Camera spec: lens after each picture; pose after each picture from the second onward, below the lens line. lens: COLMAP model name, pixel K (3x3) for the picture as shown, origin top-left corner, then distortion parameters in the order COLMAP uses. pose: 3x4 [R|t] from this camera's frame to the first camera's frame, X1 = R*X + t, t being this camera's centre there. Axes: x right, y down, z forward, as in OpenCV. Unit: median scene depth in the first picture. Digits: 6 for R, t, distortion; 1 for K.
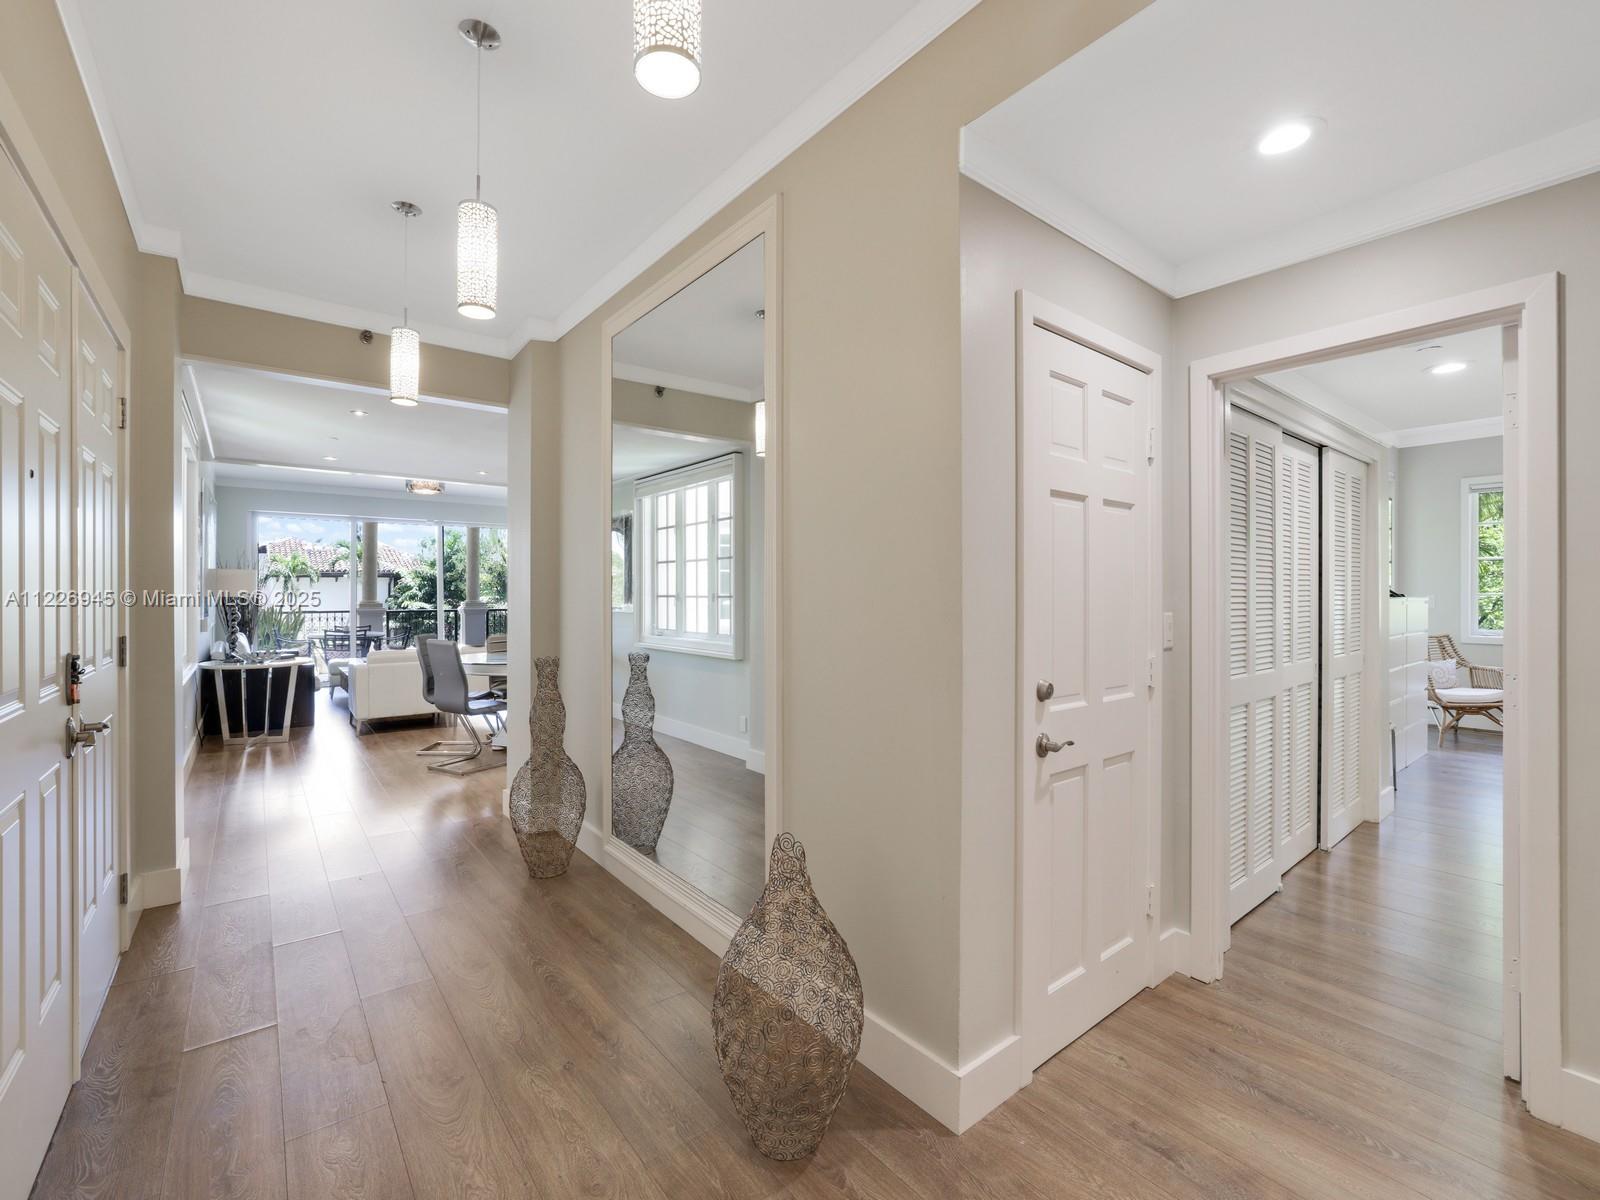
lens RADIAL K [[661.5, 0, 769.8], [0, 661.5, 597.5], [0, 0, 1]] dist [-0.003711, -0.001637]
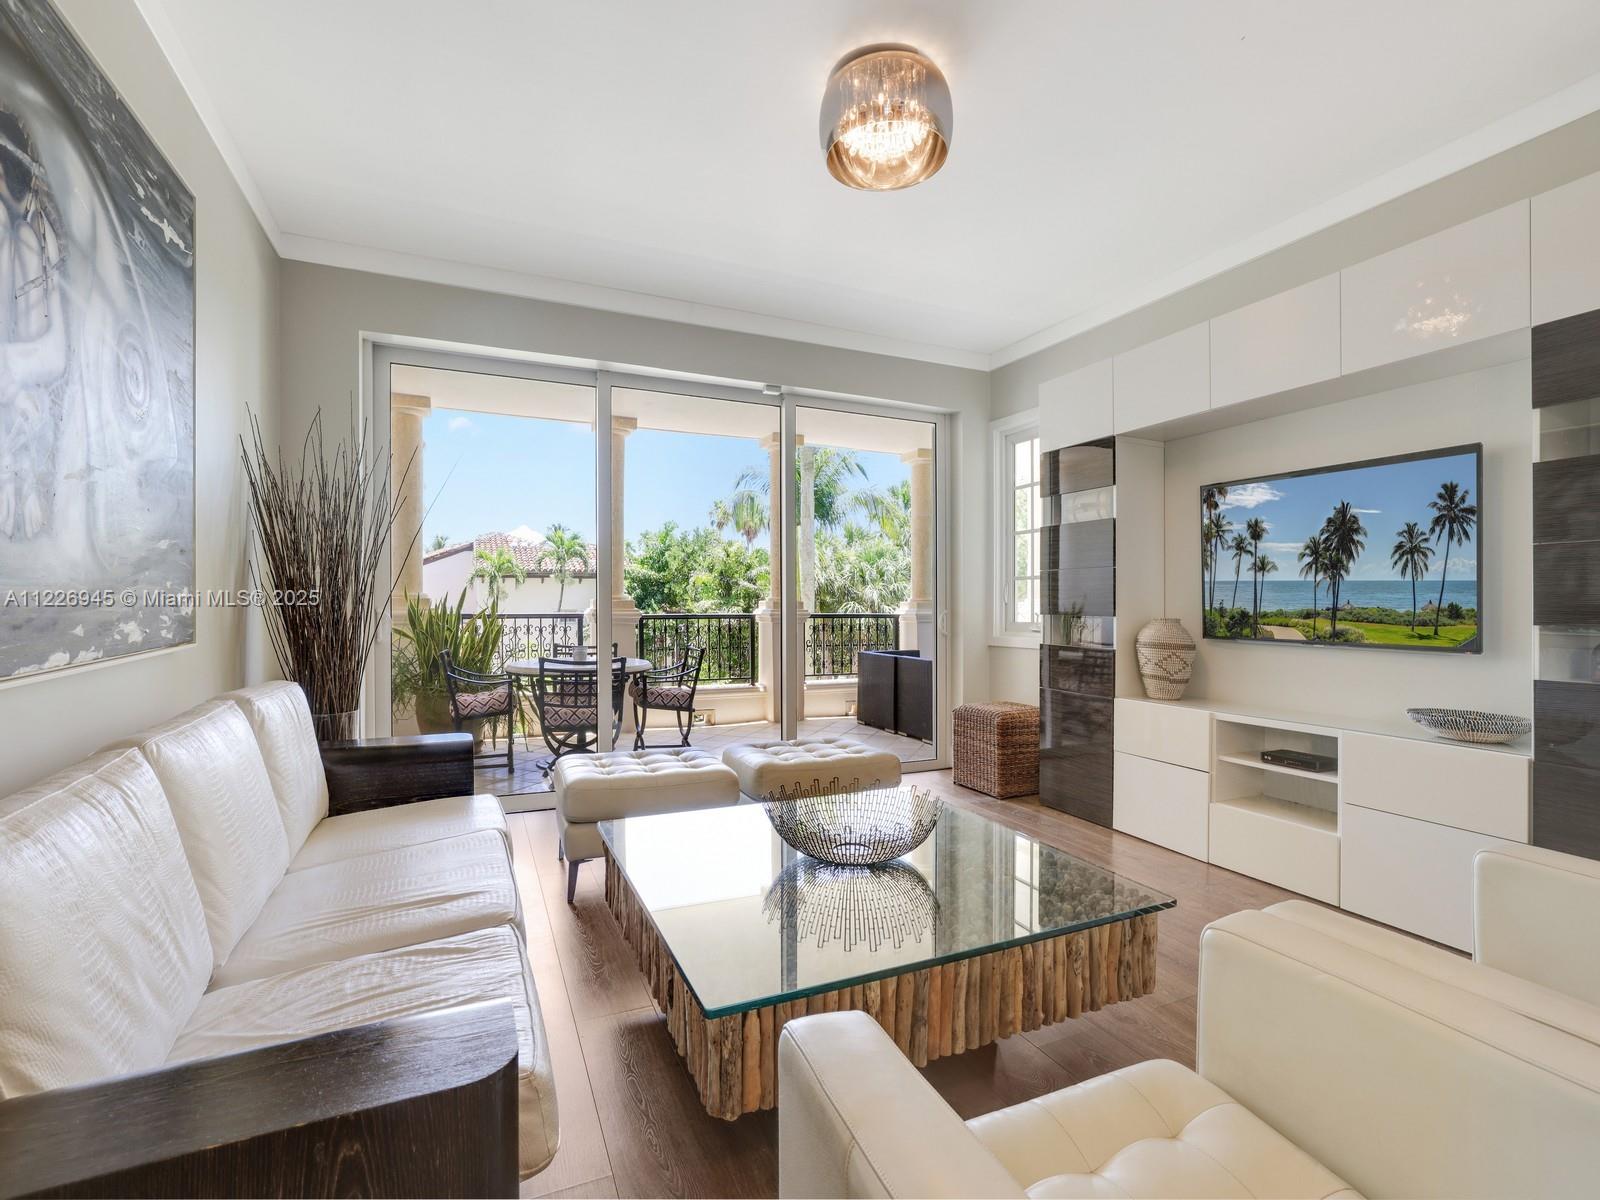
lens RADIAL K [[752.7, 0, 797.5], [0, 752.7, 586.2], [0, 0, 1]] dist [0.018824, 0.001543]
pose [[0.968439, -0.009102, -0.249083, -0.088128], [0.004136, 0.999782, -0.020449, 0.003121], [0.249215, 0.018774, 0.968266, 0.127843]]
